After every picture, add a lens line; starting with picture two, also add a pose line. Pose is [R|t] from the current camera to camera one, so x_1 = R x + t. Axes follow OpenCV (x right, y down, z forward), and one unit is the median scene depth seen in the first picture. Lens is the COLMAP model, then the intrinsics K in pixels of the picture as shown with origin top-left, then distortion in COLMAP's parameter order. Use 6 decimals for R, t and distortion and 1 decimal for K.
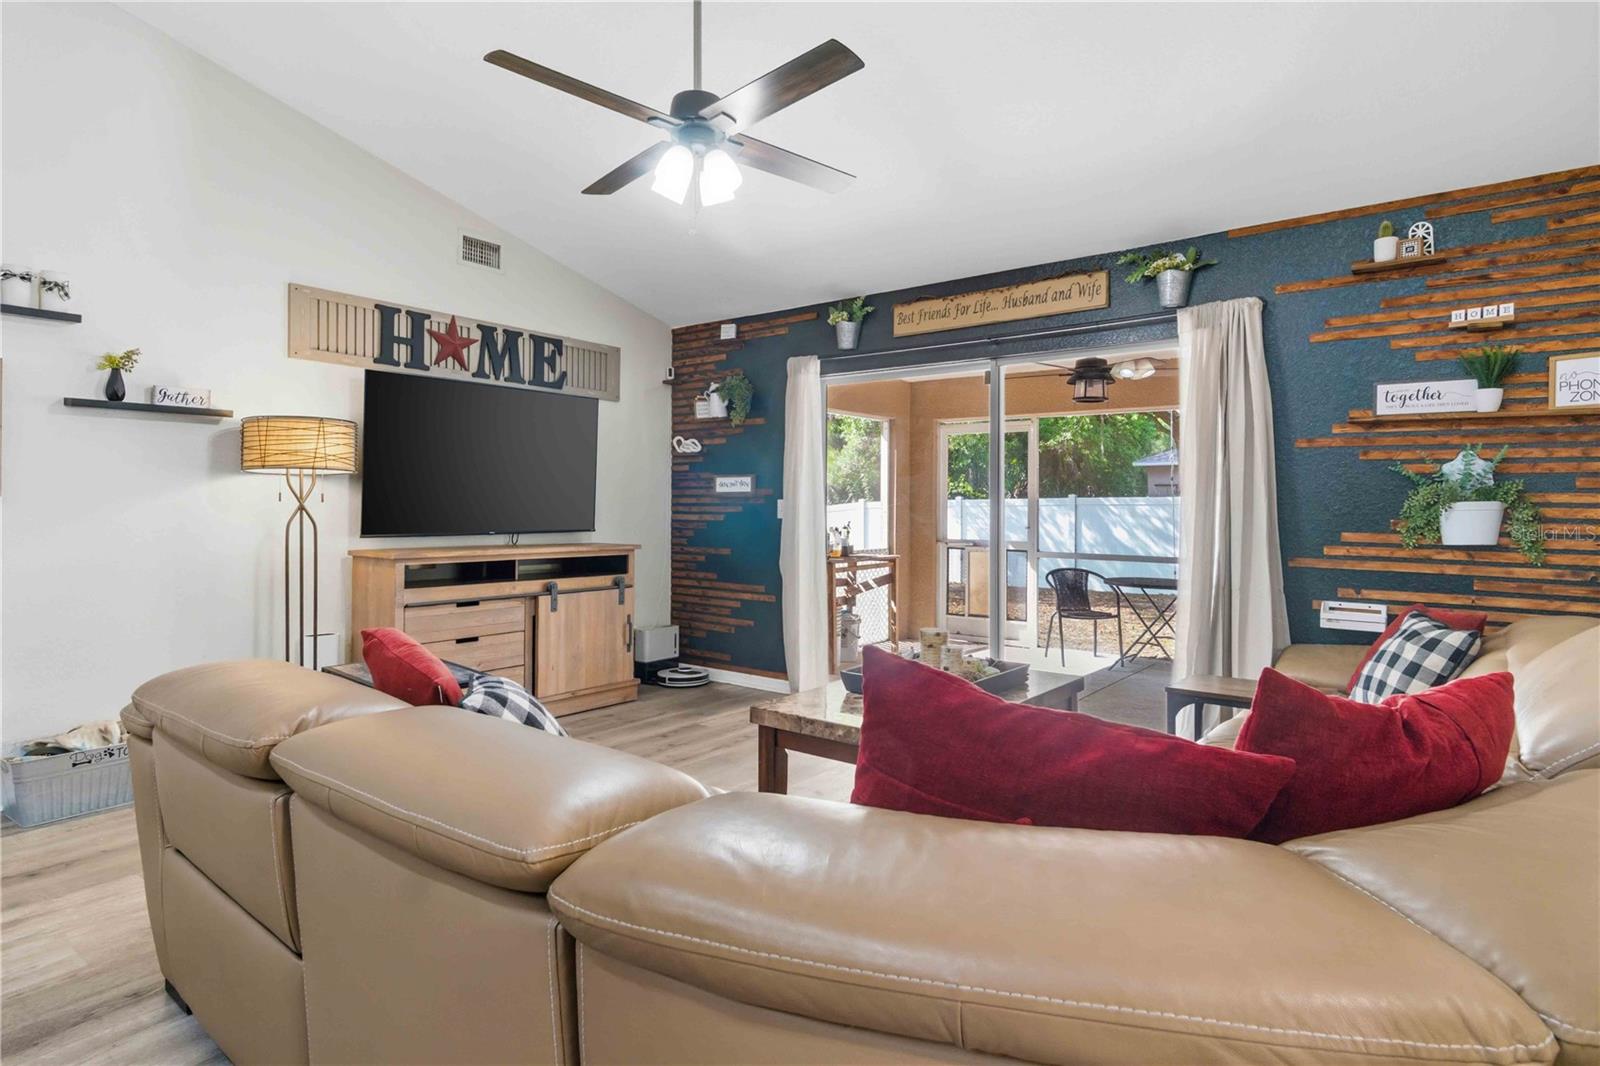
lens RADIAL K [[848.7, 0, 785.4], [0, 848.7, 503.6], [0, 0, 1]] dist [0.002795, 0.003717]
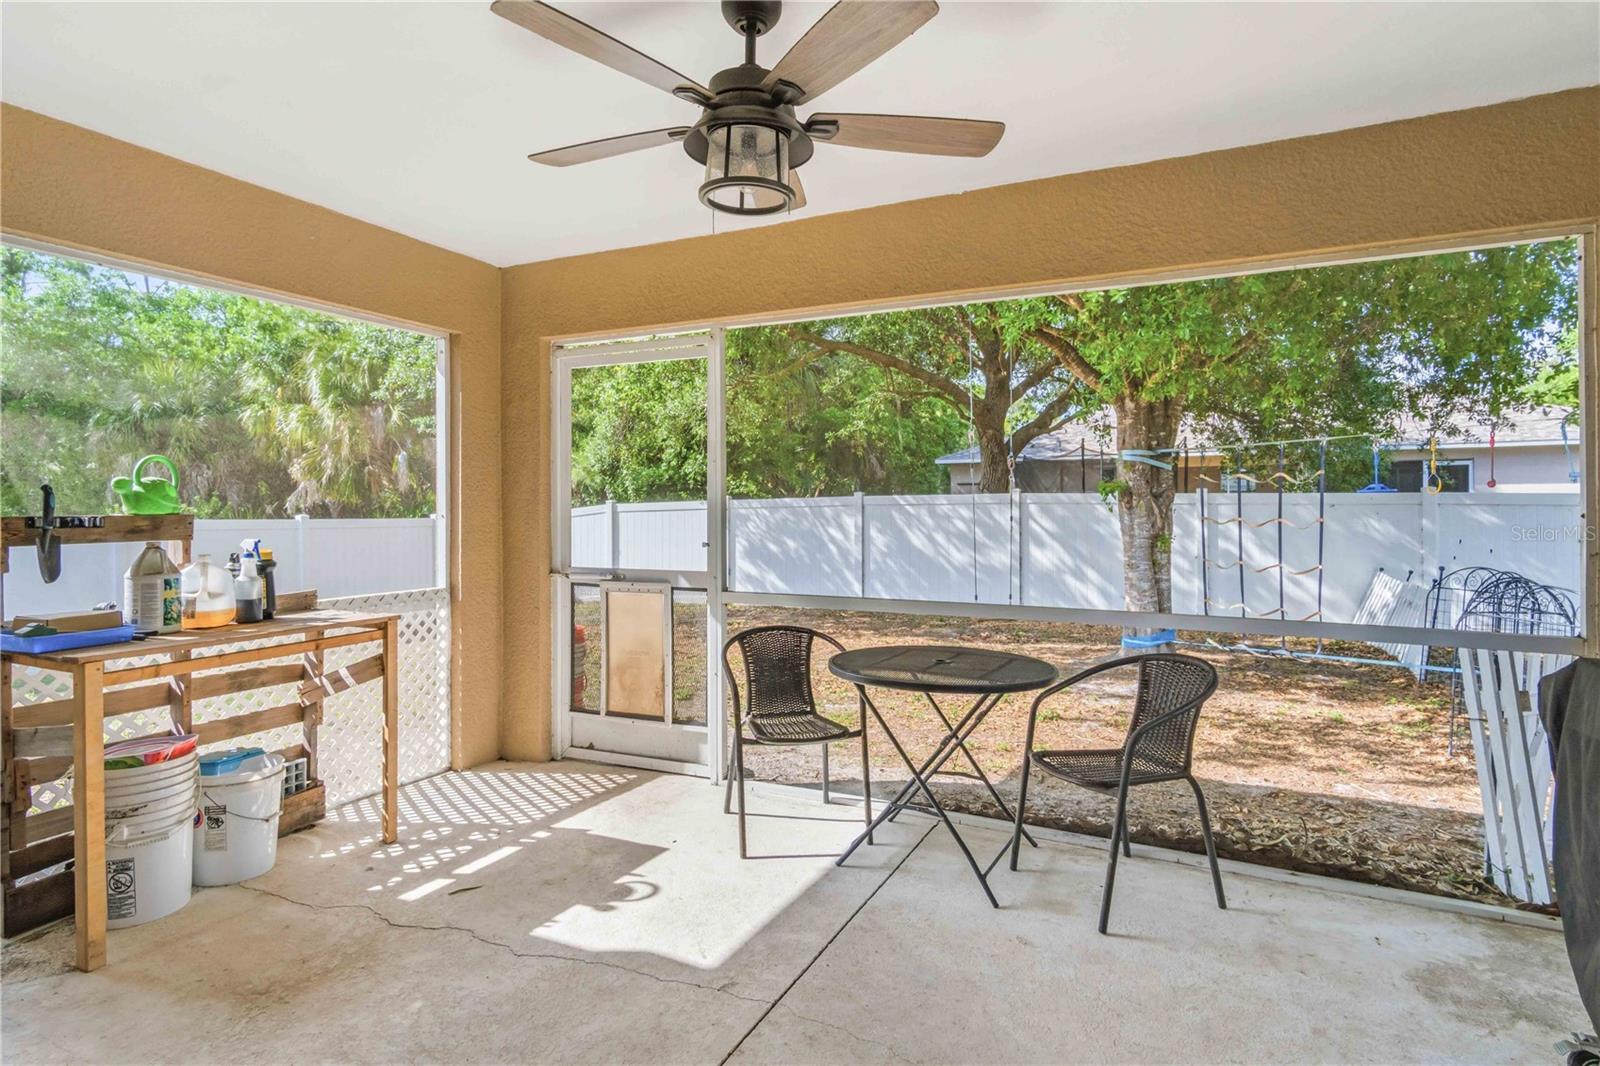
lens RADIAL K [[848.7, 0, 789.9], [0, 848.7, 513.9], [0, 0, 1]] dist [0.002795, 0.003717]
pose [[0.977507, -0.012382, 0.210541, 0.375624], [0.010719, 0.999902, 0.009039, 0.011266], [-0.210632, -0.006578, 0.977543, 0.815286]]
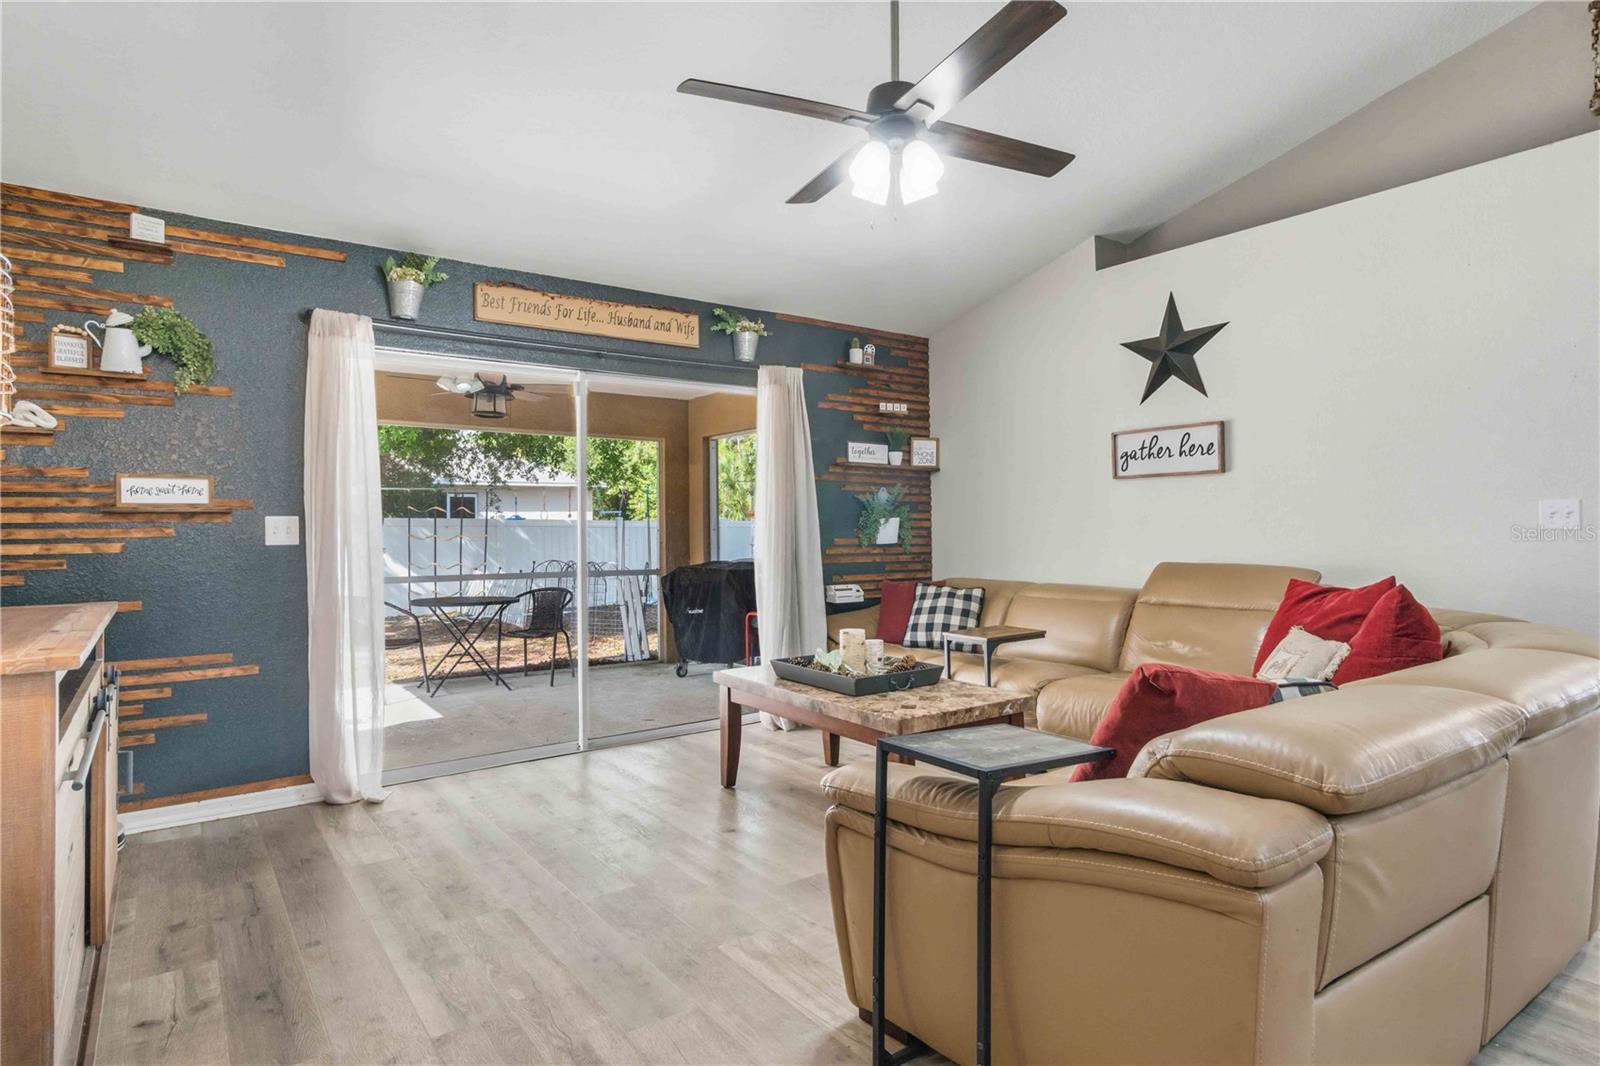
lens RADIAL K [[848.7, 0, 800.0], [0, 848.7, 519.6], [0, 0, 1]] dist [0.002795, 0.003717]
pose [[0.272381, -0.001794, 0.962188, -0.605410], [0.006369, 0.999980, 0.000062, 0.000576], [-0.962168, 0.006111, 0.272387, 0.490921]]
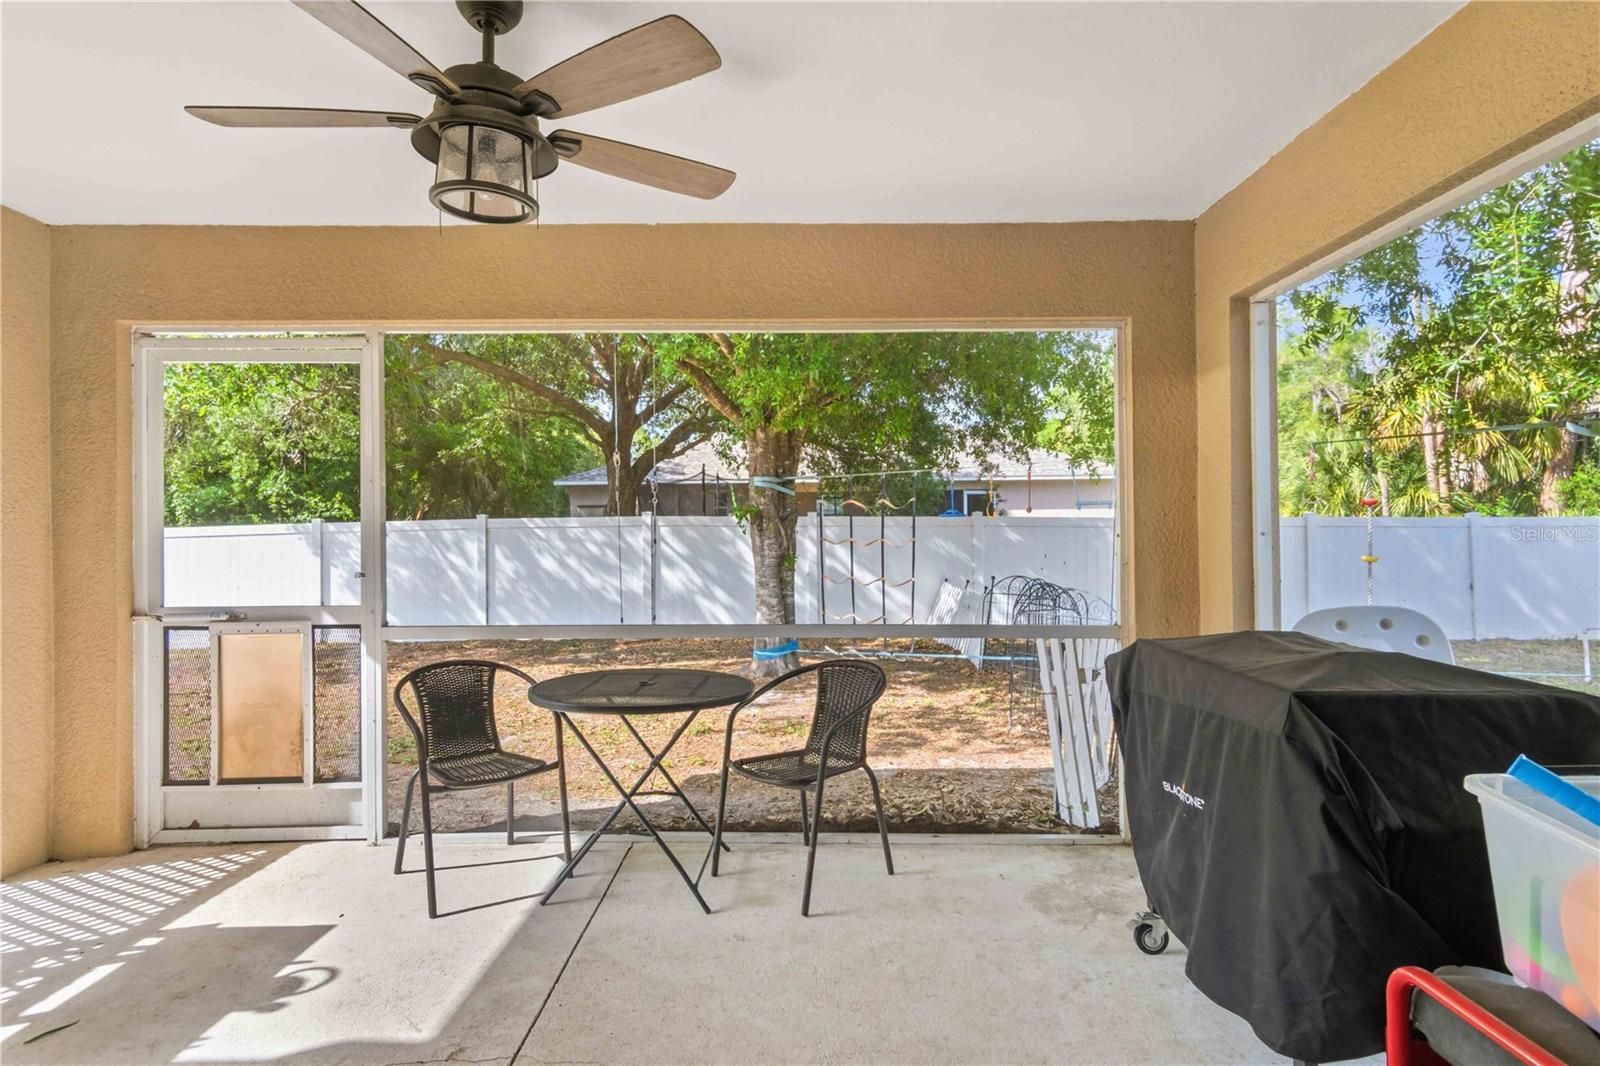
lens RADIAL K [[856.2, 0, 794.9], [0, 856.2, 532.1], [0, 0, 1]] dist [0.001491, 0.002896]
pose [[0.786618, -0.016912, 0.617208, 0.309146], [0.014062, 0.999856, 0.009476, 0.009052], [-0.617280, 0.001225, 0.786743, 0.829757]]
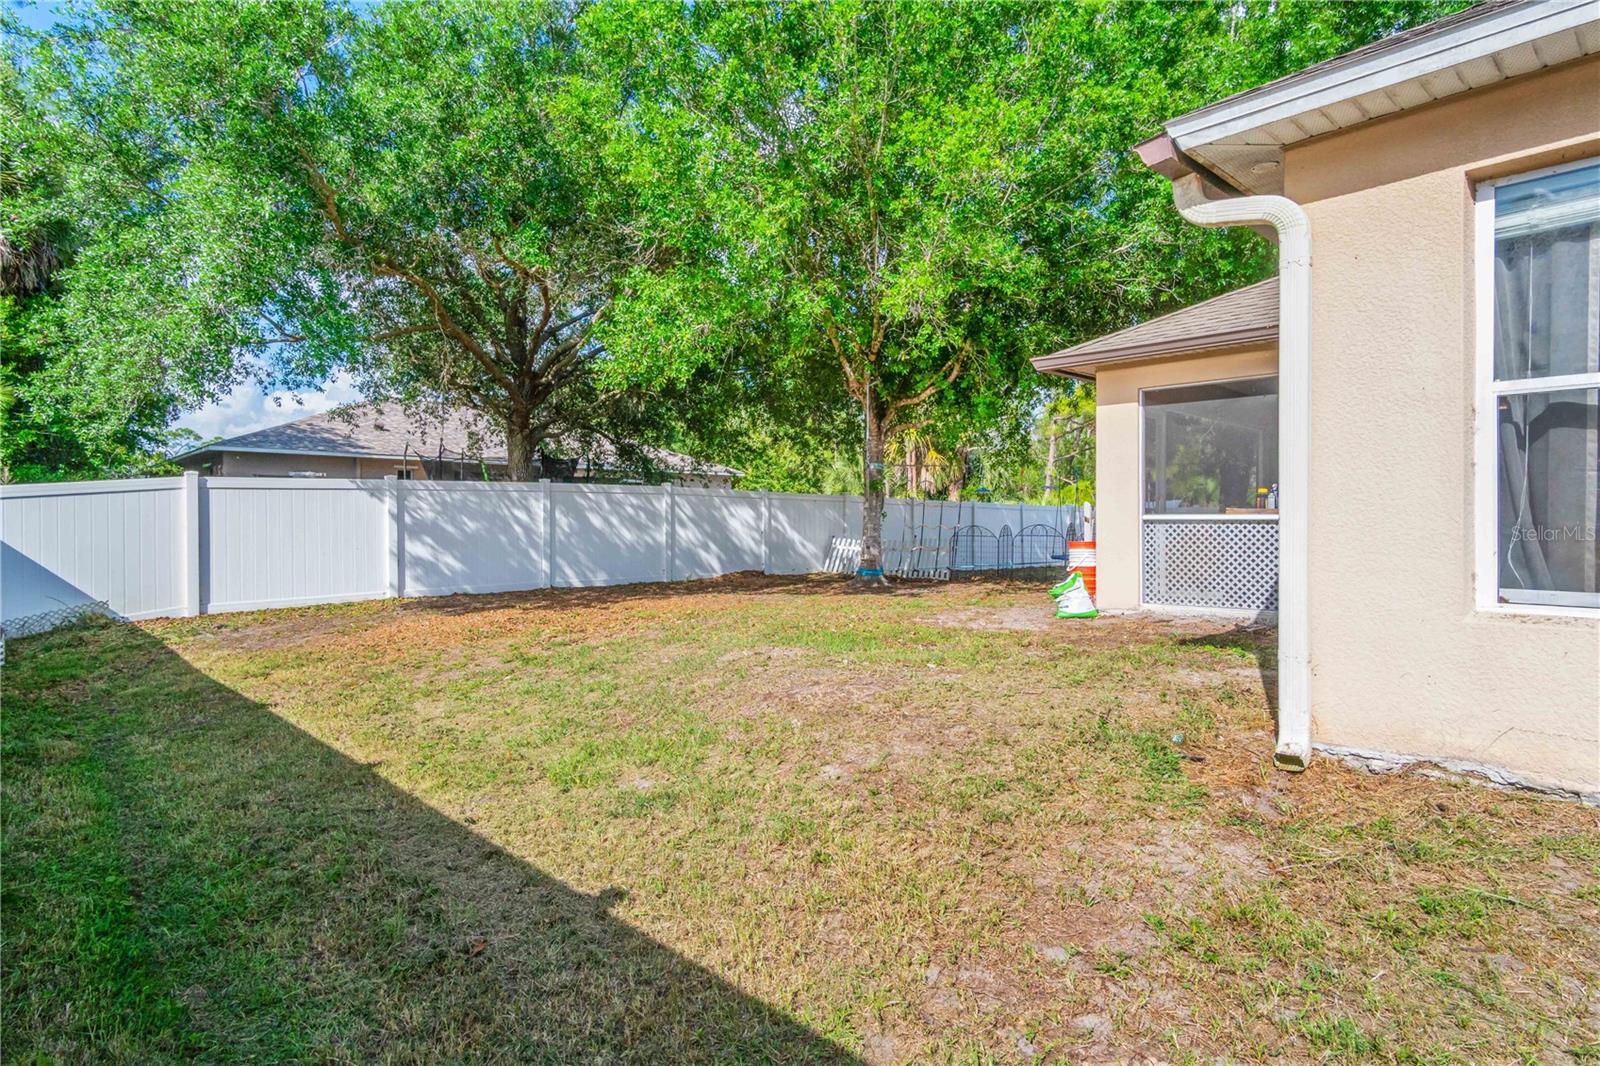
lens RADIAL K [[848.7, 0, 800.3], [0, 848.7, 537.3], [0, 0, 1]] dist [0.002795, 0.003717]
pose [[0.146157, -0.003458, 0.989255, -1.880472], [-0.010787, 0.999929, 0.005089, 0.168812], [-0.989203, -0.011415, 0.146109, 2.243149]]
